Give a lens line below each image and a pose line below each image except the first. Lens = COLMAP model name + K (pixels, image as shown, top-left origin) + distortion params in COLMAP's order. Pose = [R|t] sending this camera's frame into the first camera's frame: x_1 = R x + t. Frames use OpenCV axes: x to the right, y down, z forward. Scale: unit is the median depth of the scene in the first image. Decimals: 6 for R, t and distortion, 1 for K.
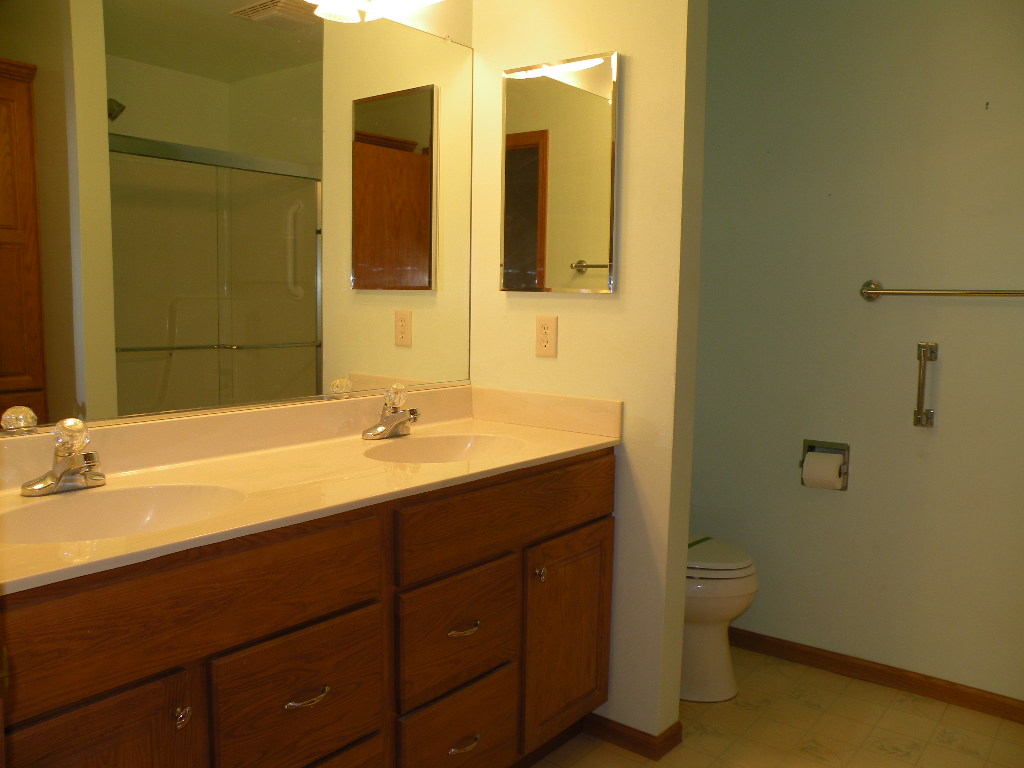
lens RADIAL K [[825.6, 0, 514.6], [0, 825.6, 392.5], [0, 0, 1]] dist [-0.138655, 0.142514]
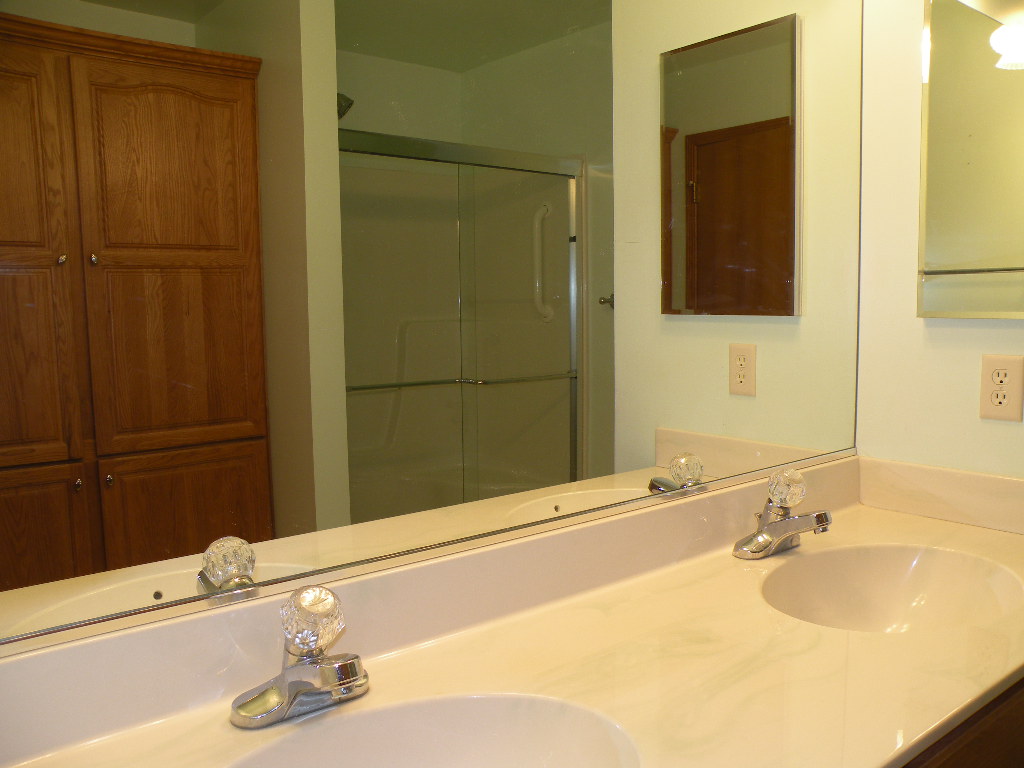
lens RADIAL K [[825.6, 0, 514.6], [0, 825.6, 392.5], [0, 0, 1]] dist [-0.138655, 0.142514]
pose [[0.972186, -0.004022, -0.234177, -0.136898], [0.001847, 0.999953, -0.009505, -0.044169], [0.234204, 0.008808, 0.972148, 0.232981]]
